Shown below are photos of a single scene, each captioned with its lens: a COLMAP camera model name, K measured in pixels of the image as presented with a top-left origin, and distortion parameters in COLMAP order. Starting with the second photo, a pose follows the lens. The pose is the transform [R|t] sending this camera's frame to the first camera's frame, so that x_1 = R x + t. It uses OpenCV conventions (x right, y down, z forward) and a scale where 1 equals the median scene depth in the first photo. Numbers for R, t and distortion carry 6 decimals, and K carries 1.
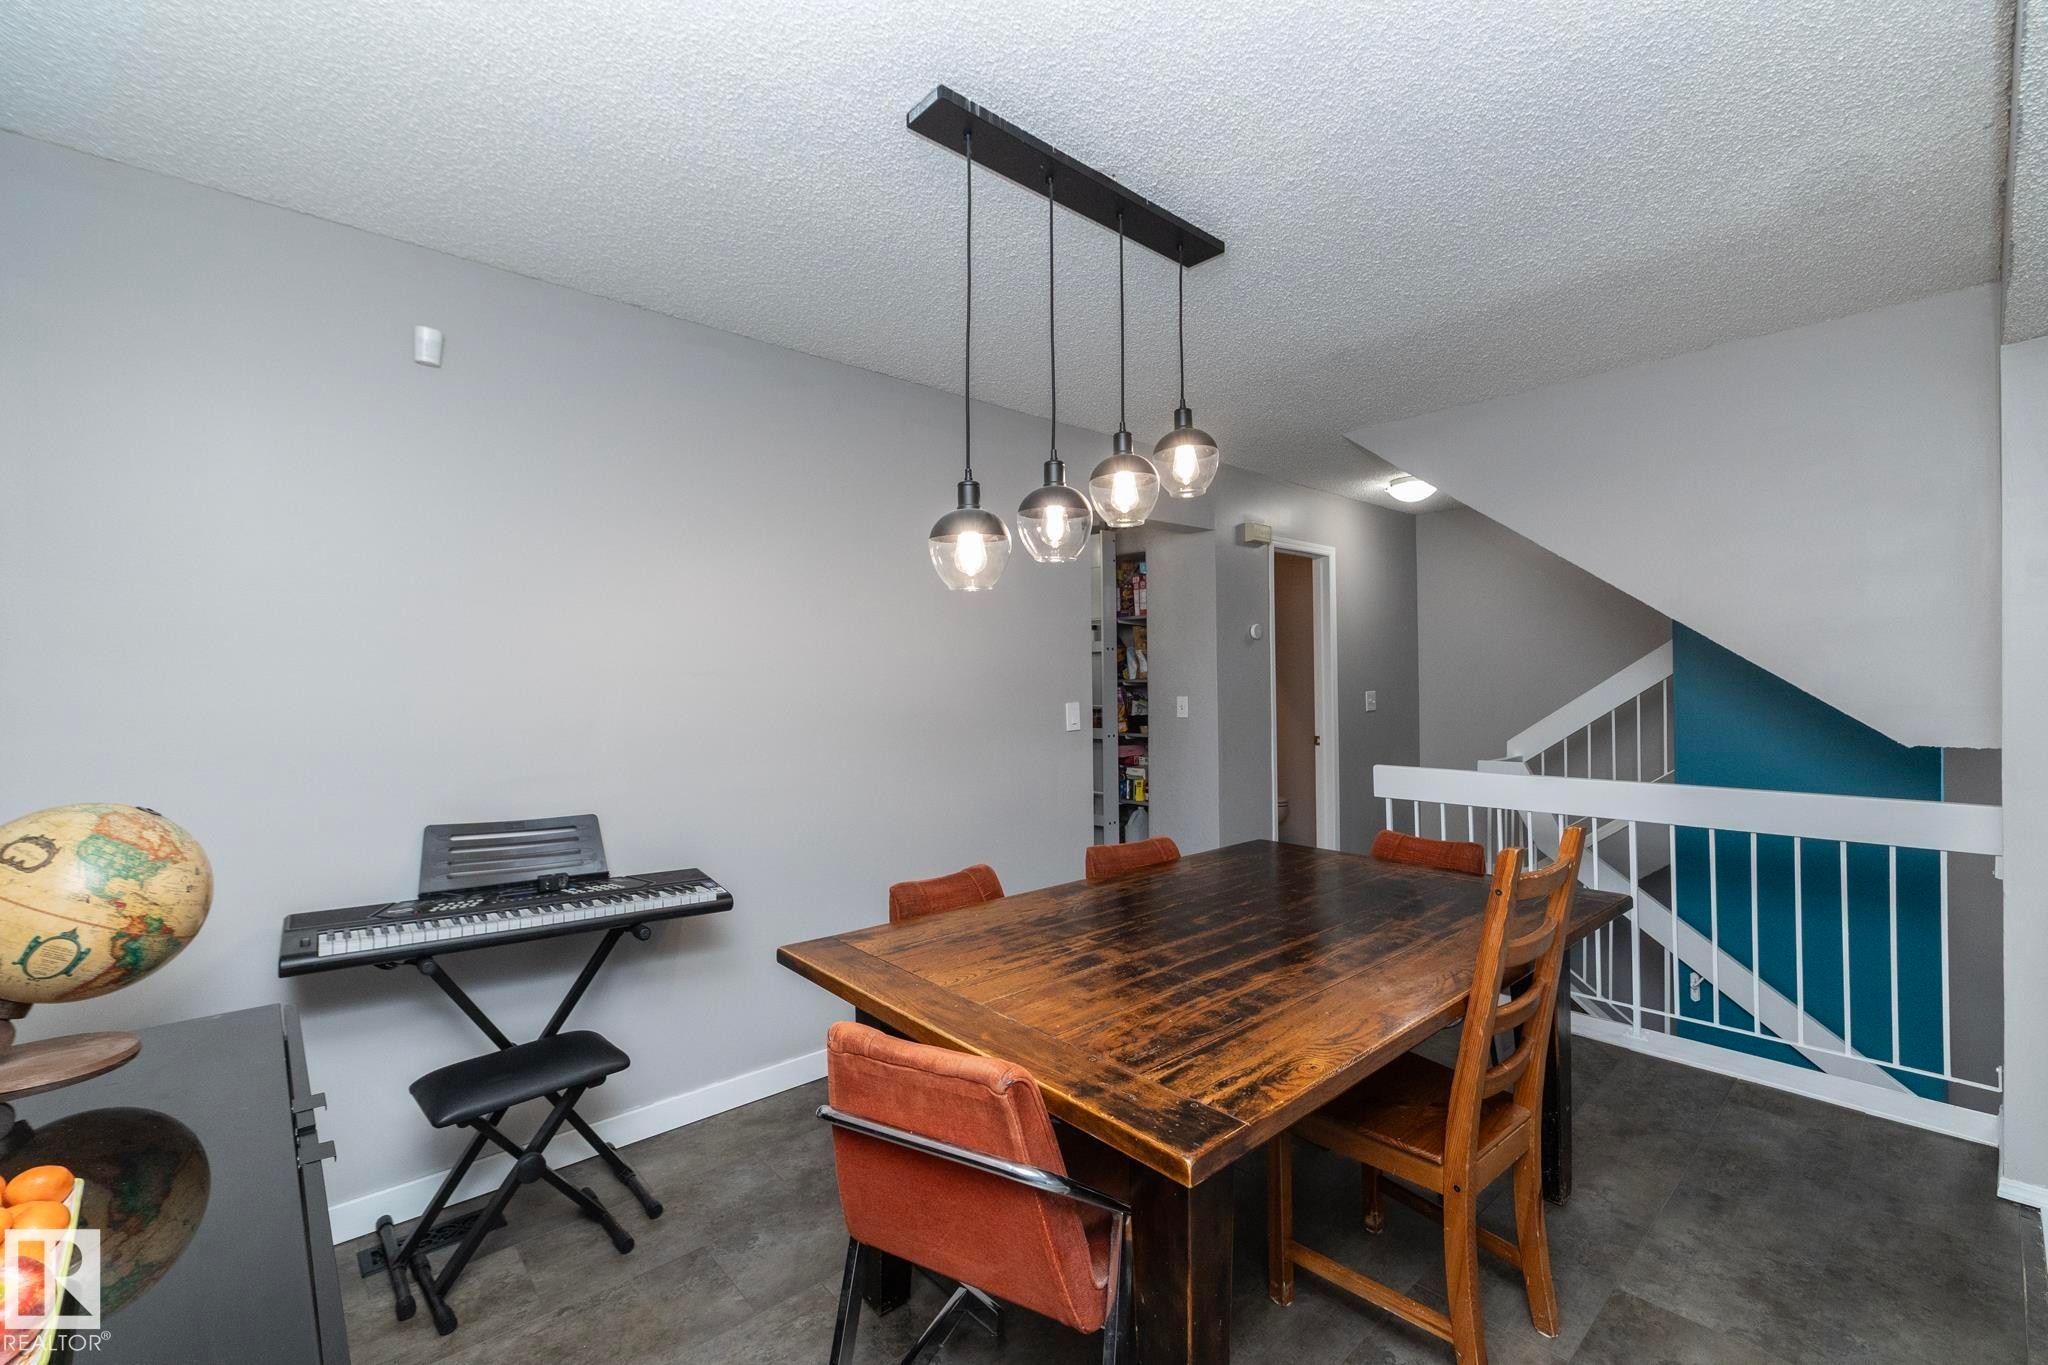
lens RADIAL K [[867.0, 0, 1021.0], [0, 867.0, 675.8], [0, 0, 1]] dist [-0.003378, -0.000041]
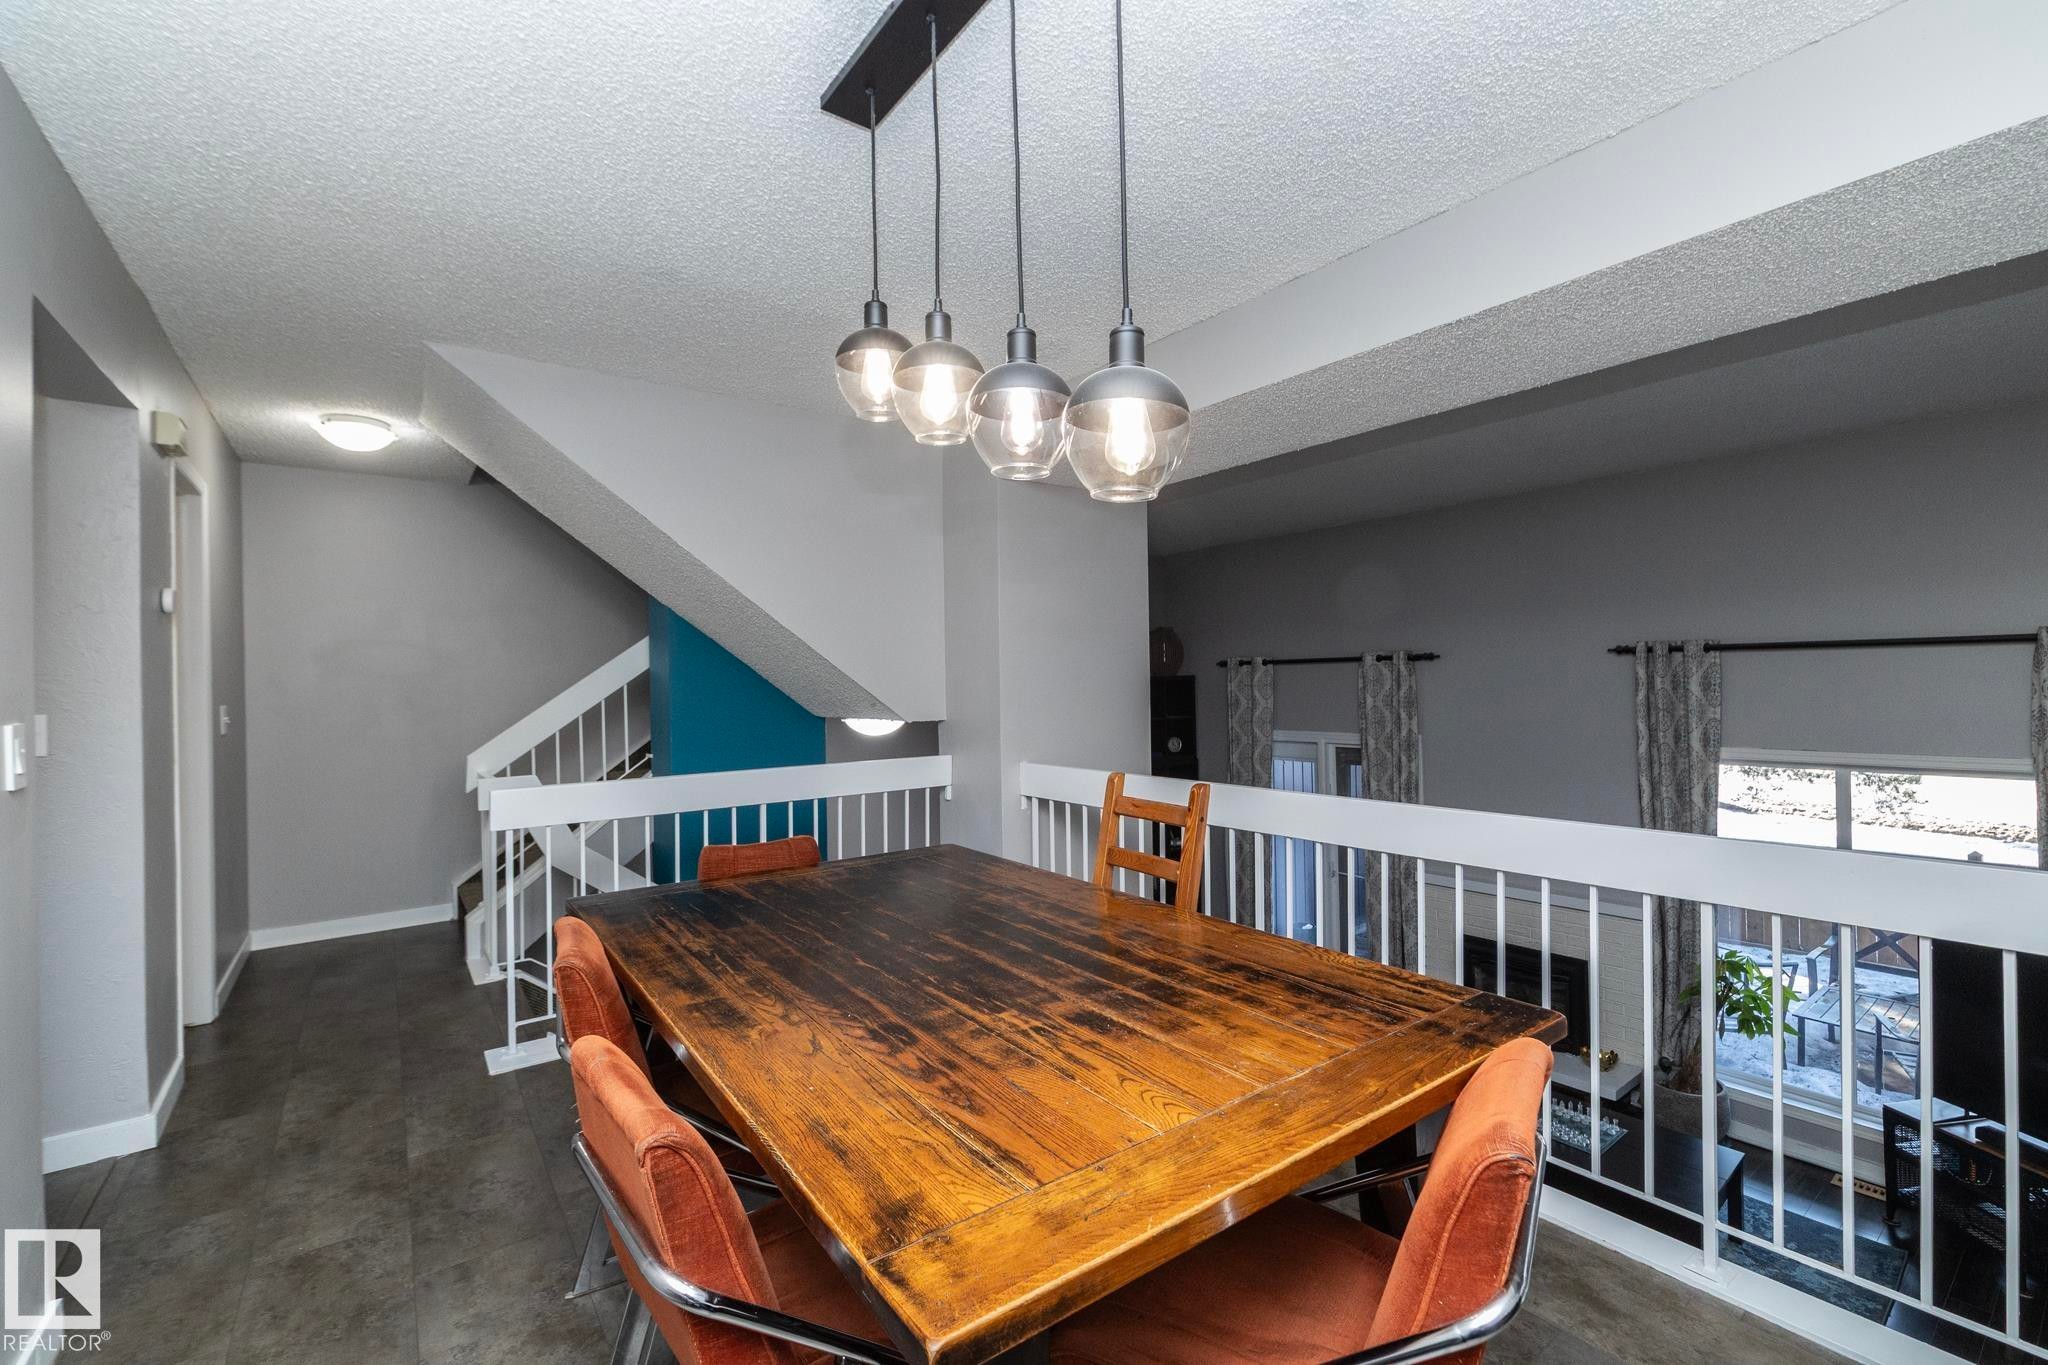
lens RADIAL K [[867.0, 0, 1025.8], [0, 867.0, 685.1], [0, 0, 1]] dist [-0.003378, -0.000041]
pose [[0.087234, 0.005228, 0.996174, -0.699309], [0.009961, 0.999932, -0.006120, 0.044378], [-0.996138, 0.010457, 0.087176, 1.018521]]
